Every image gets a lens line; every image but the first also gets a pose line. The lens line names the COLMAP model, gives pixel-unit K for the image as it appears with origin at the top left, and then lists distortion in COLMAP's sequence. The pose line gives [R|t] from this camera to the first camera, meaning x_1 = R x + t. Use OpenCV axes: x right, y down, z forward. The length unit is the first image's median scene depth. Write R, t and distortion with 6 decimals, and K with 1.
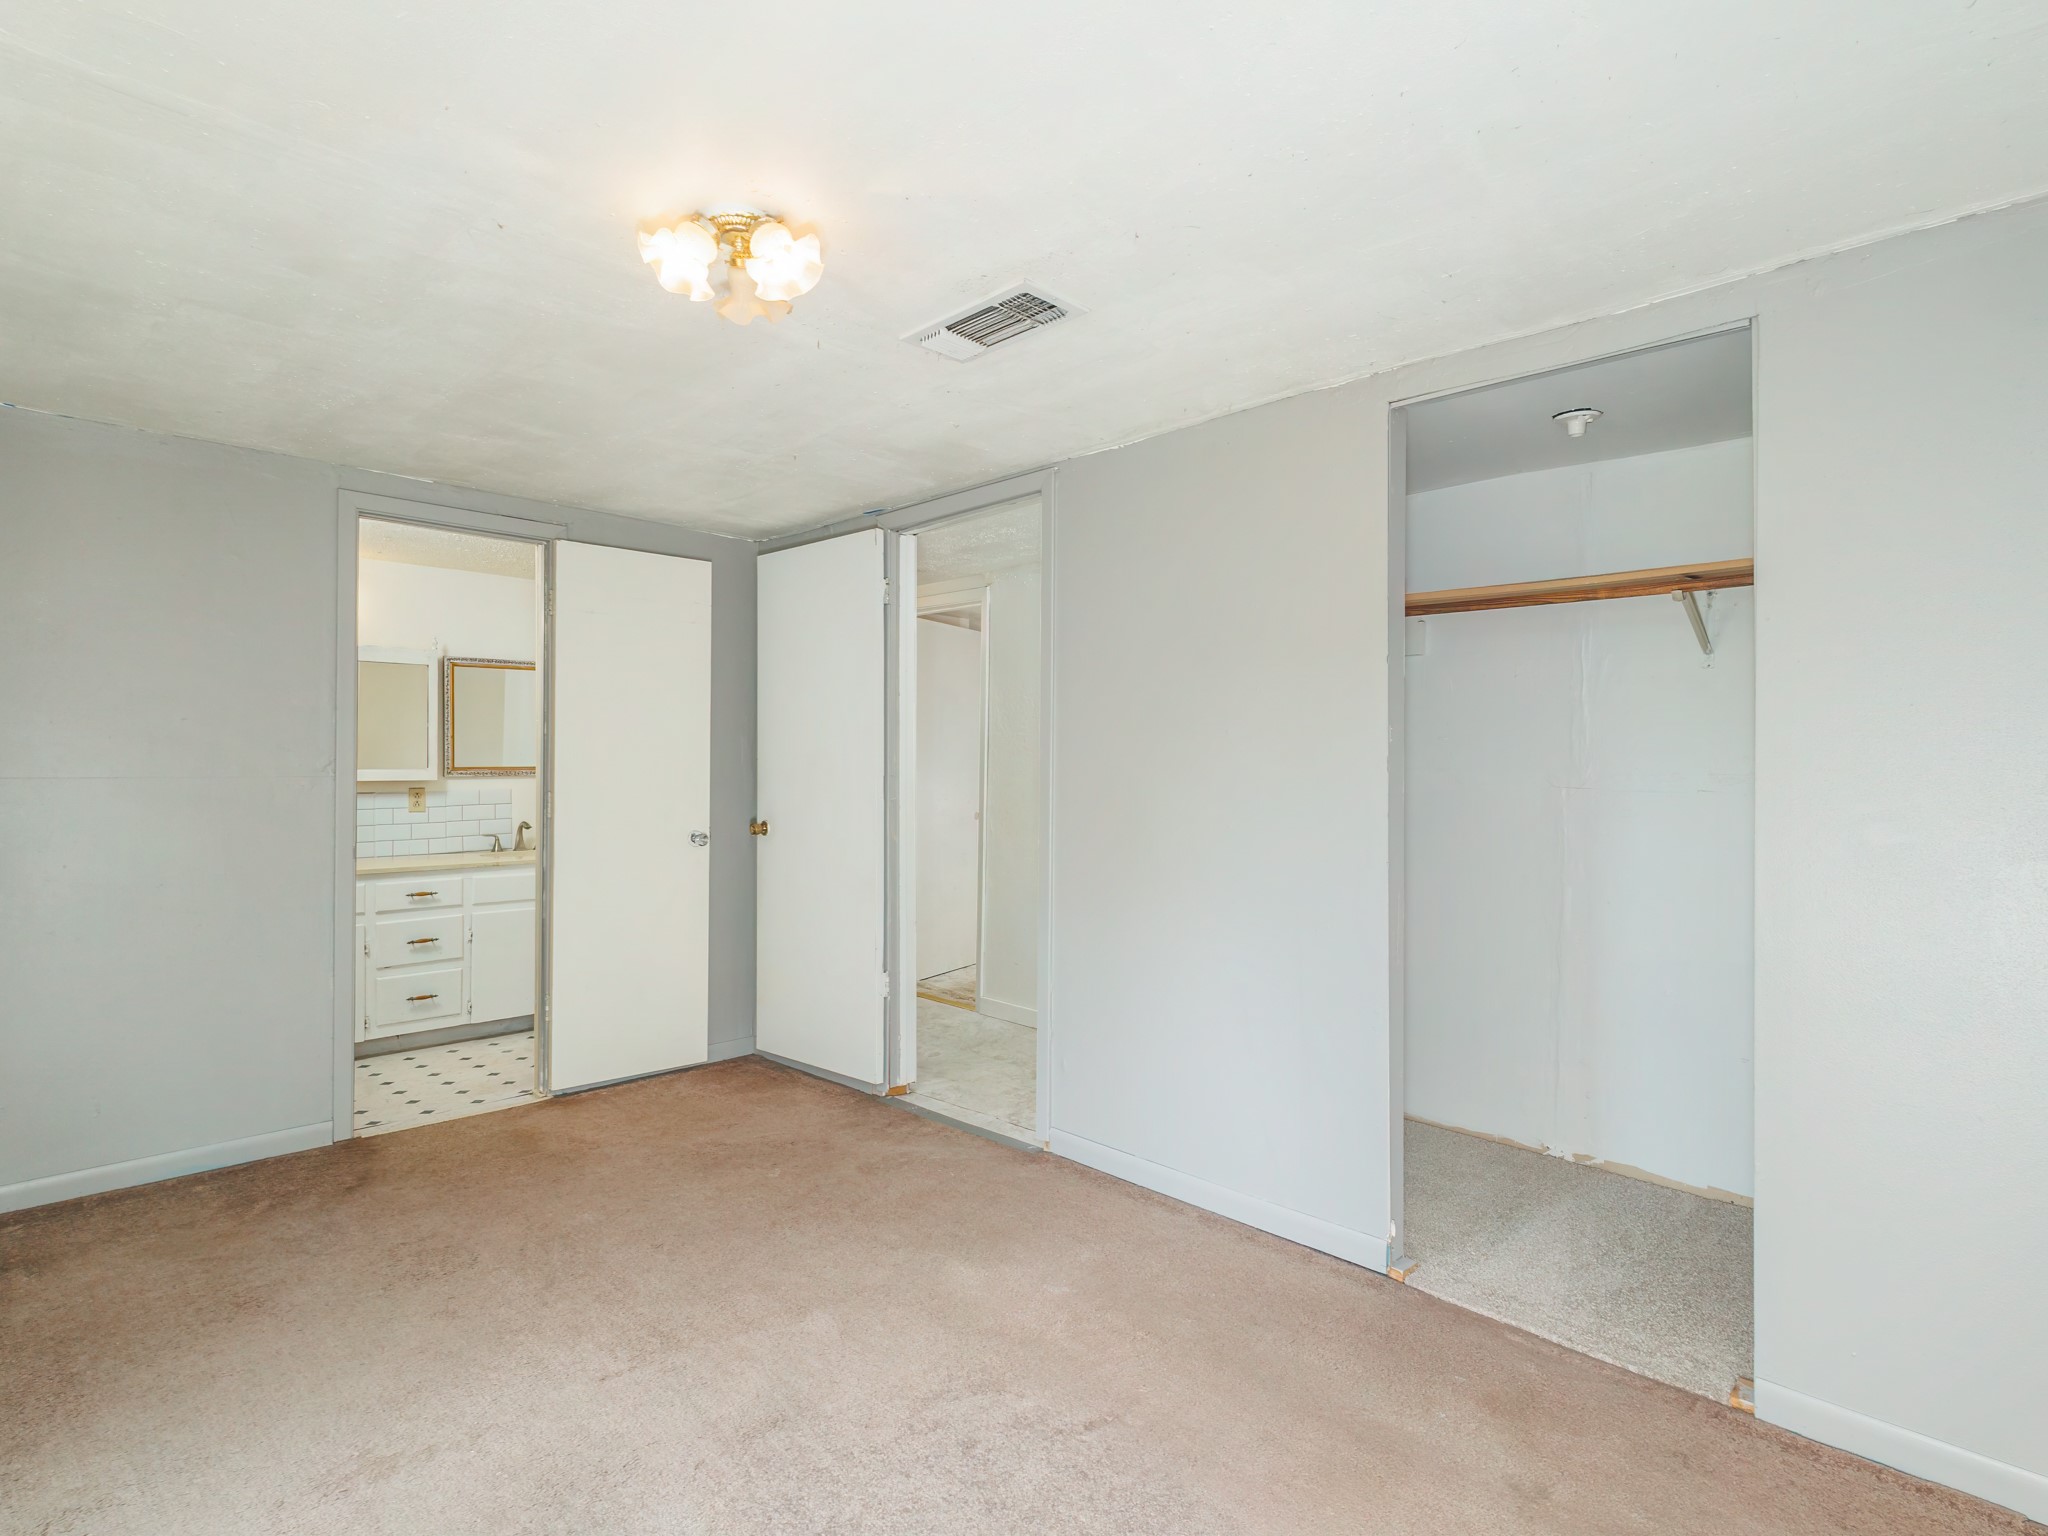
lens RADIAL K [[1044.4, 0, 1027.4], [0, 1044.4, 766.5], [0, 0, 1]] dist [-0.001878, -0.001337]
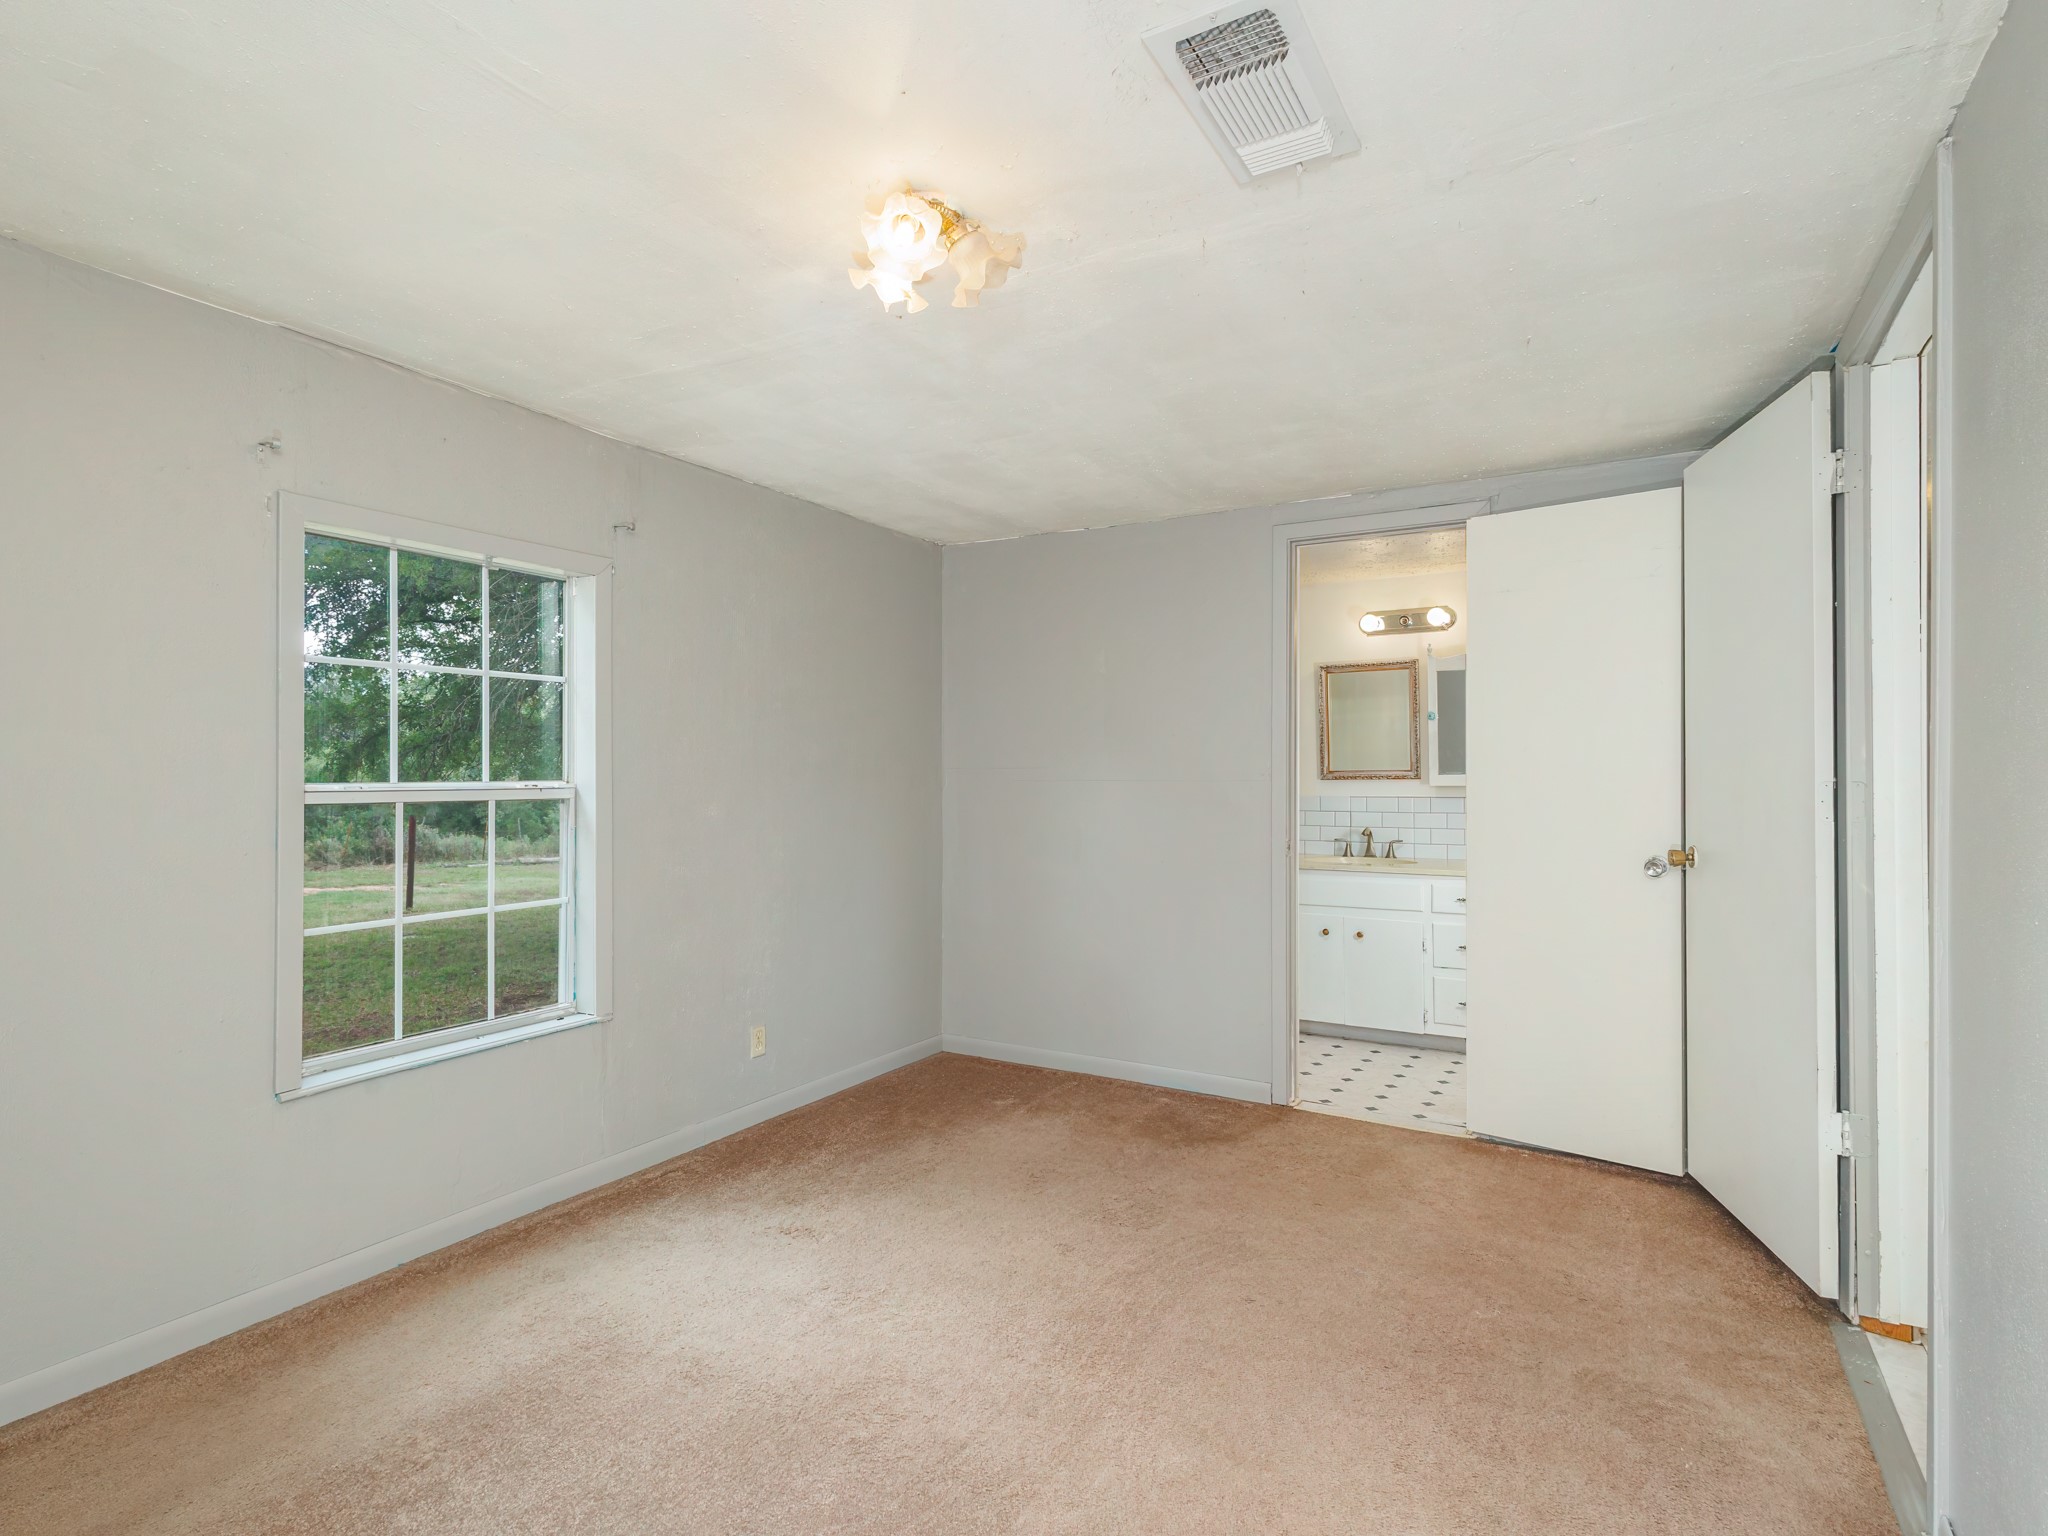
lens RADIAL K [[1044.4, 0, 1028.0], [0, 1044.4, 767.5], [0, 0, 1]] dist [-0.001878, -0.001337]
pose [[0.261079, -0.007387, -0.965289, 0.345644], [-0.002872, 0.999960, -0.008429, 0.007946], [0.965313, 0.004973, 0.261047, 0.435338]]
